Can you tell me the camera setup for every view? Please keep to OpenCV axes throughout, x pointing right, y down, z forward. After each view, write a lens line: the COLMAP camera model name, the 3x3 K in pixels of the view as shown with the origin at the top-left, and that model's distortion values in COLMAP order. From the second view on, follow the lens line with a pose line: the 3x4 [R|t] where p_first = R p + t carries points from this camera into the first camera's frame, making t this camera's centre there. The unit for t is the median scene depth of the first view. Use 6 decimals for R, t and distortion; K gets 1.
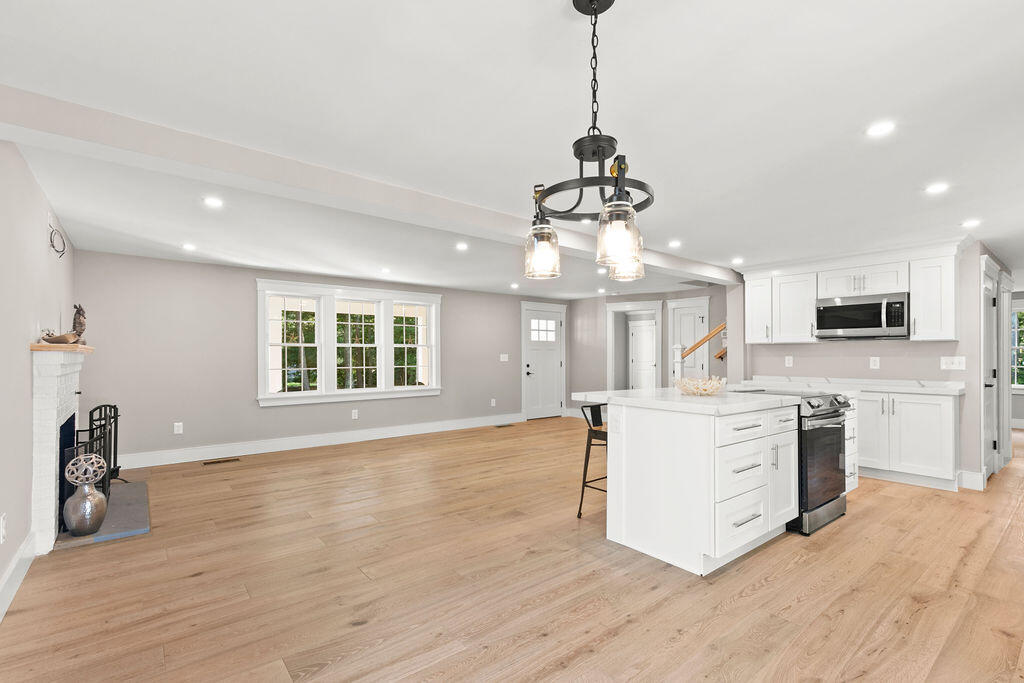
lens RADIAL K [[461.8, 0, 514.4], [0, 461.8, 354.5], [0, 0, 1]] dist [0.005042, 0.001009]
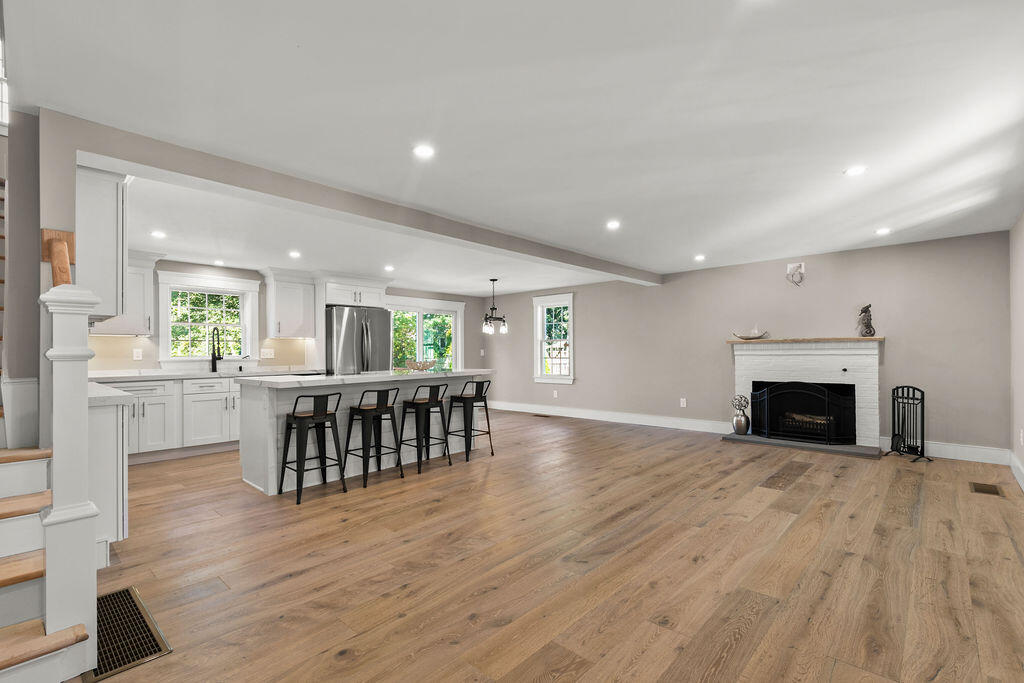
lens RADIAL K [[461.8, 0, 514.4], [0, 461.8, 354.5], [0, 0, 1]] dist [0.005042, 0.001009]
pose [[-0.989591, 0.006450, -0.143767, 0.222565], [0.006981, 0.999971, -0.003186, 0.027825], [0.143742, -0.004157, -0.989606, 1.942248]]
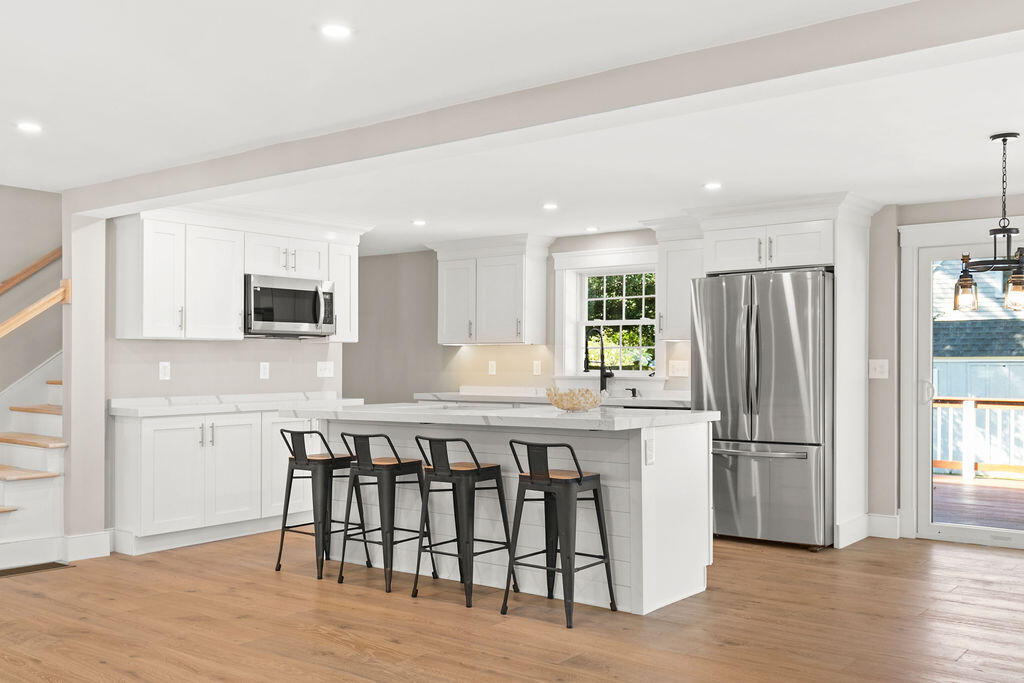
lens RADIAL K [[973.6, 0, 514.9], [0, 973.6, 346.6], [0, 0, 1]] dist [0.006492, 0.007979]
pose [[-0.213309, 0.010159, 0.976932, -0.876688], [-0.003972, 0.999929, -0.011265, -0.003757], [-0.976977, -0.006283, -0.213253, 1.049125]]
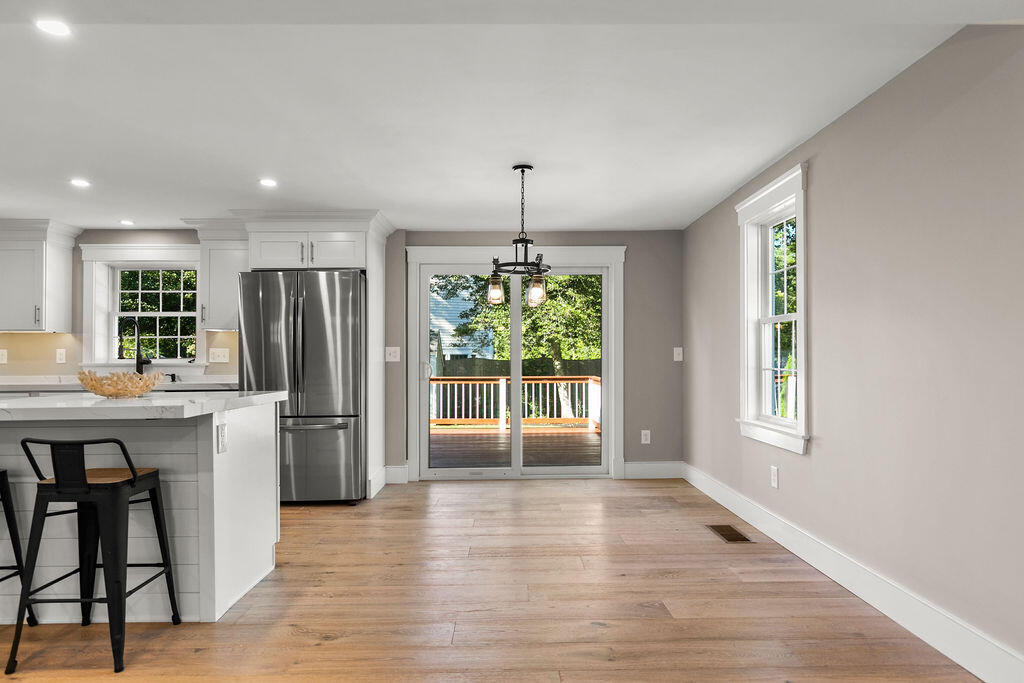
lens RADIAL K [[589.1, 0, 511.4], [0, 589.1, 355.8], [0, 0, 1]] dist [0.000889, 0.000209]
pose [[-0.780239, 0.002096, 0.625478, -0.438694], [-0.000680, 0.999991, -0.004199, 0.020113], [-0.625482, -0.003701, -0.780230, 0.950496]]
